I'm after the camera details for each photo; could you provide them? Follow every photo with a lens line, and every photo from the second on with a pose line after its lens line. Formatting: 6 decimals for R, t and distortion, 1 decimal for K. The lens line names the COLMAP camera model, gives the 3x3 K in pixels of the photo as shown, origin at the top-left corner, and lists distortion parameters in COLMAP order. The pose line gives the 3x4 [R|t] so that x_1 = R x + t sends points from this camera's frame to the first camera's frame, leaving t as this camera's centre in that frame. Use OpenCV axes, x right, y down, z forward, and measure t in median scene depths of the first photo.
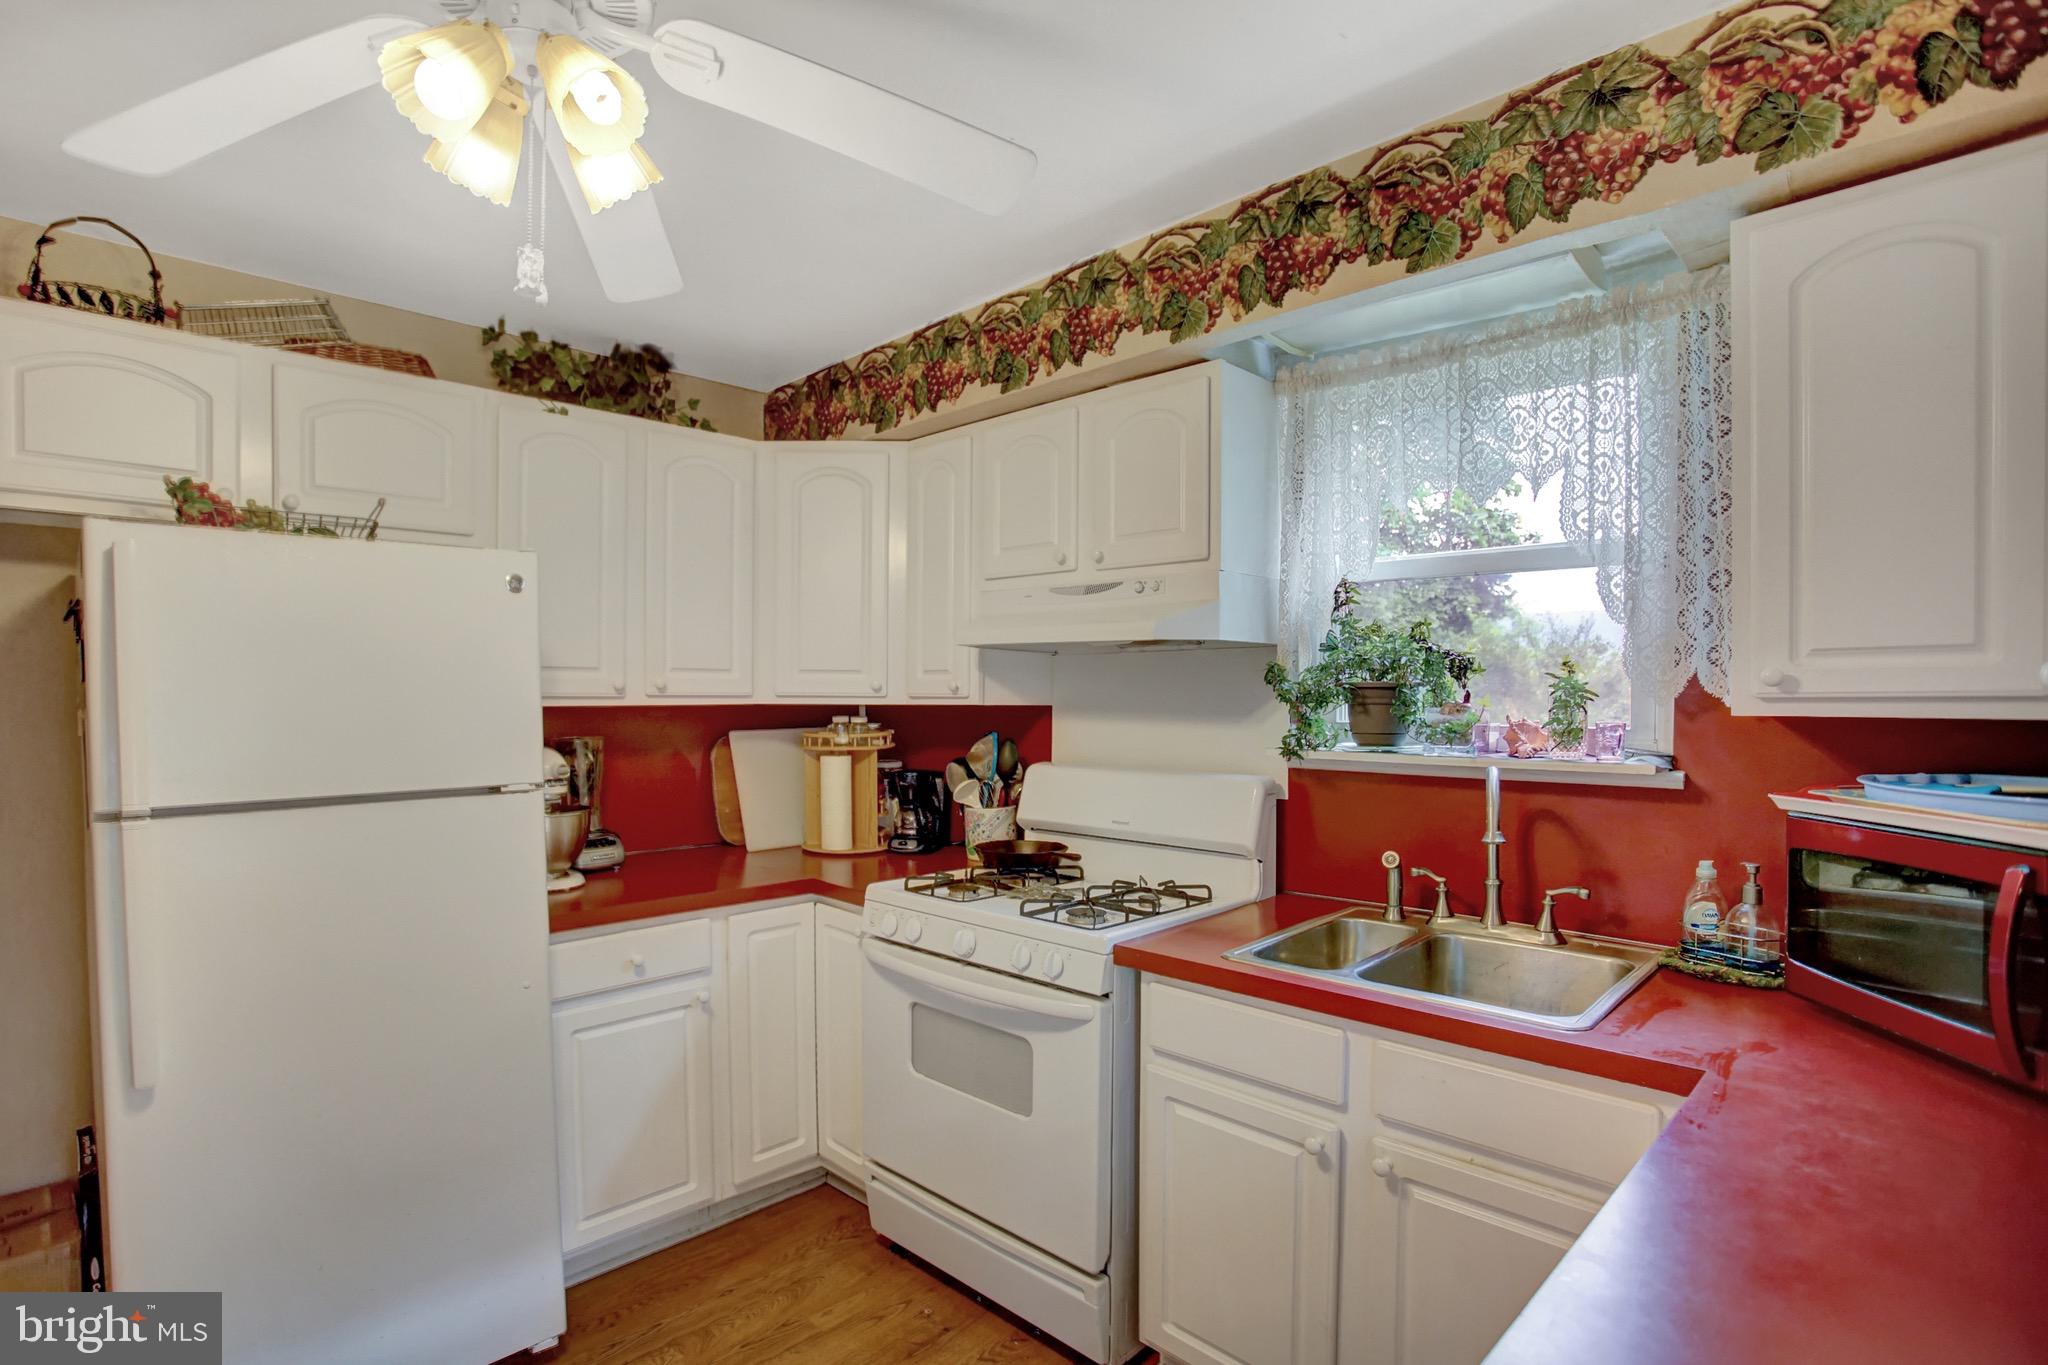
lens RADIAL K [[997.1, 0, 1036.9], [0, 997.1, 716.2], [0, 0, 1]] dist [-0.068469, 0.026087]
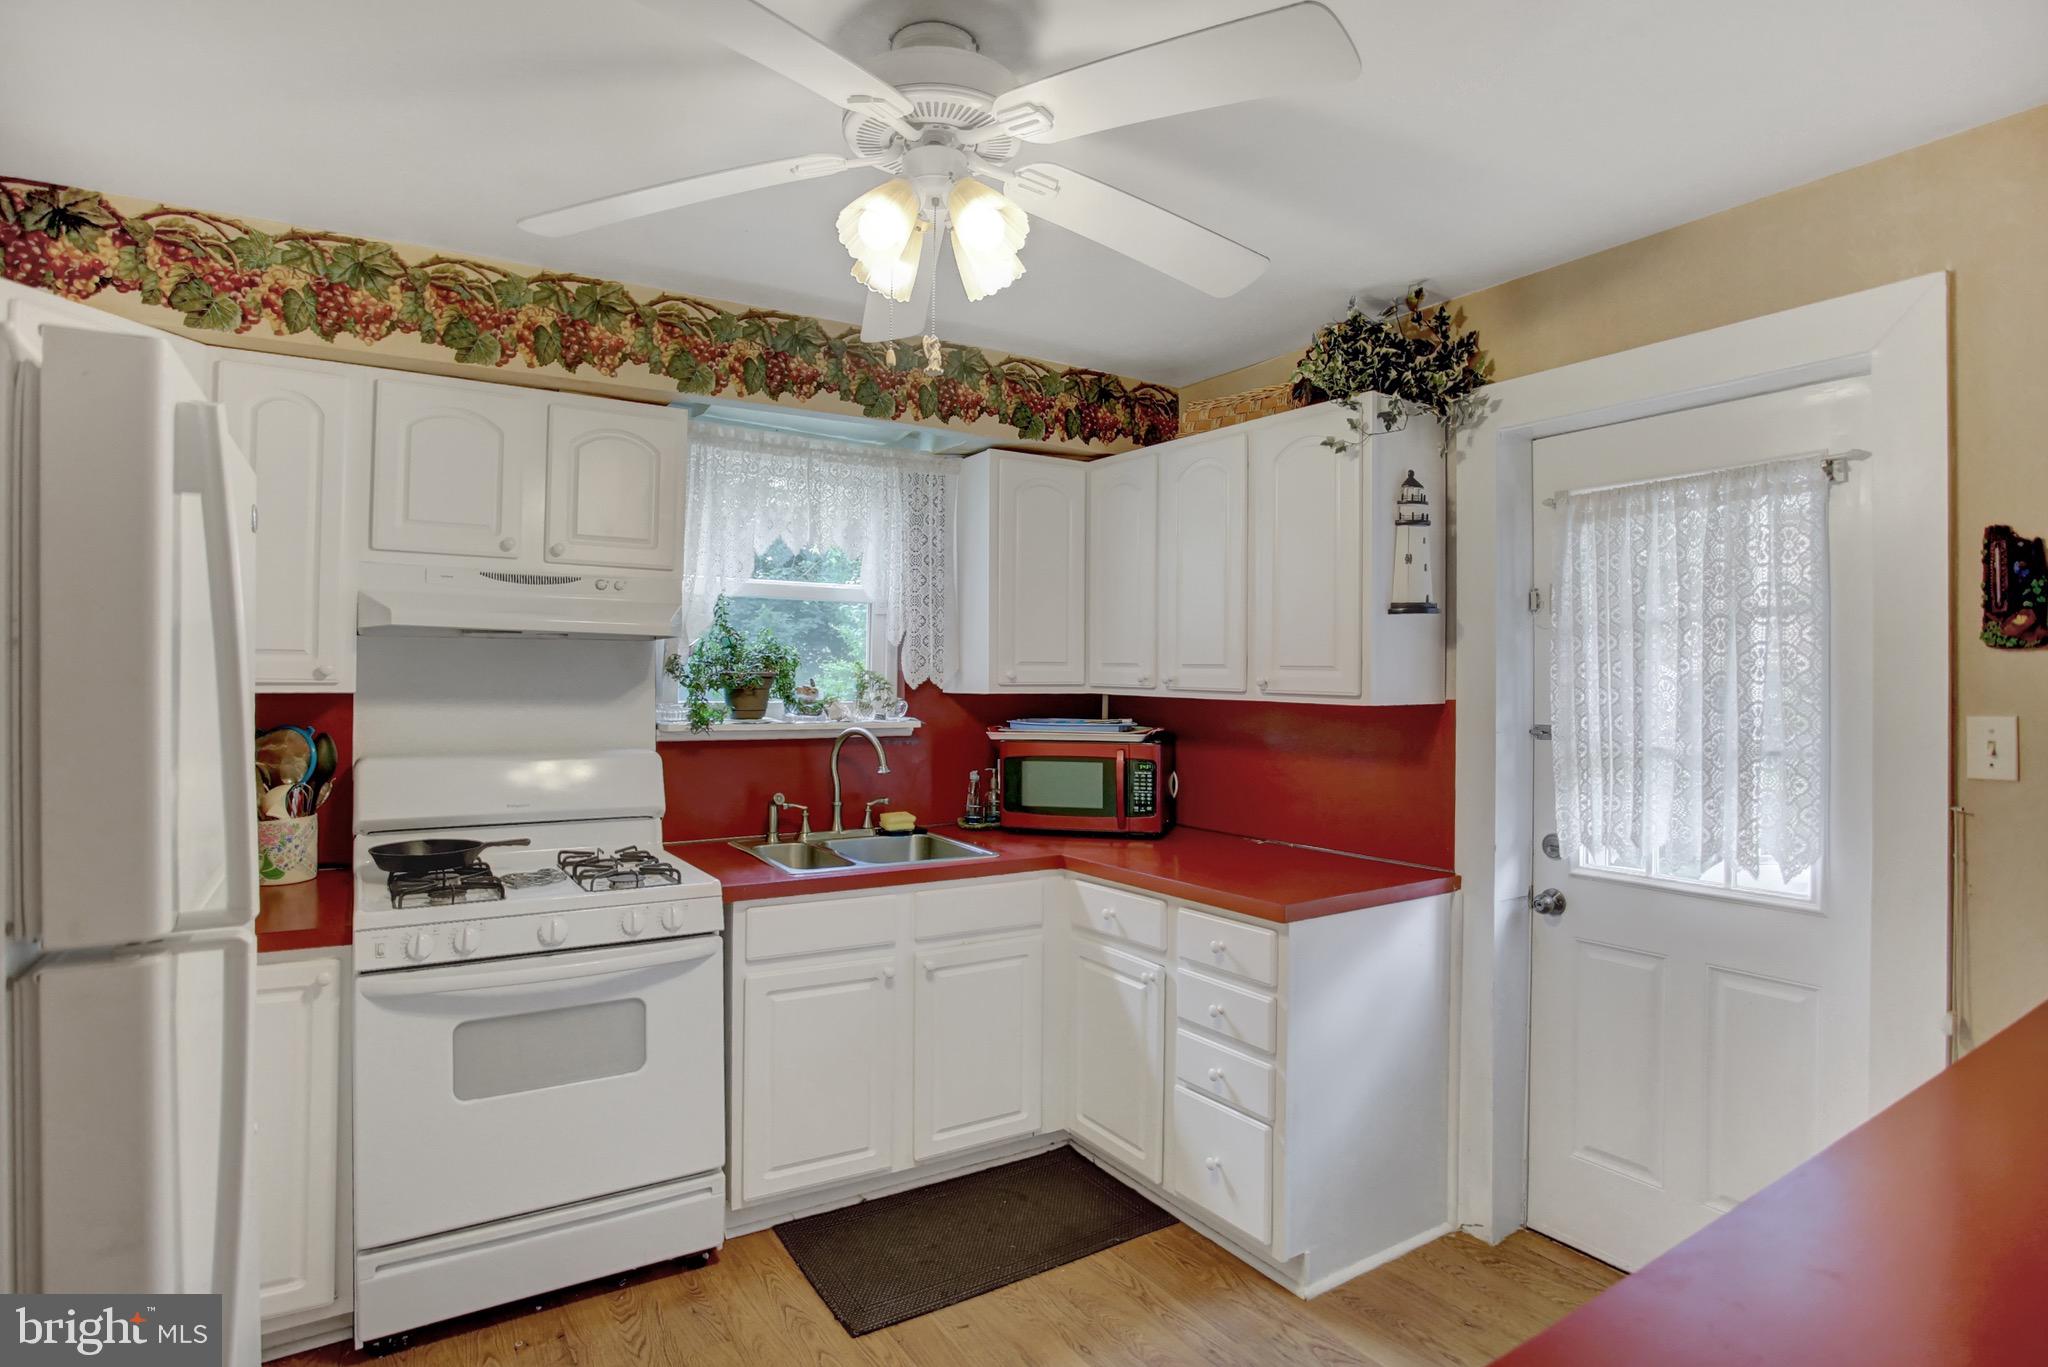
lens RADIAL K [[1012.6, 0, 1046.9], [0, 1012.6, 676.8], [0, 0, 1]] dist [-0.075997, 0.034842]
pose [[0.241900, 0.002092, 0.970299, -0.907774], [0.013164, 0.999899, -0.005438, -0.016309], [-0.970212, 0.014088, 0.241848, 0.266611]]
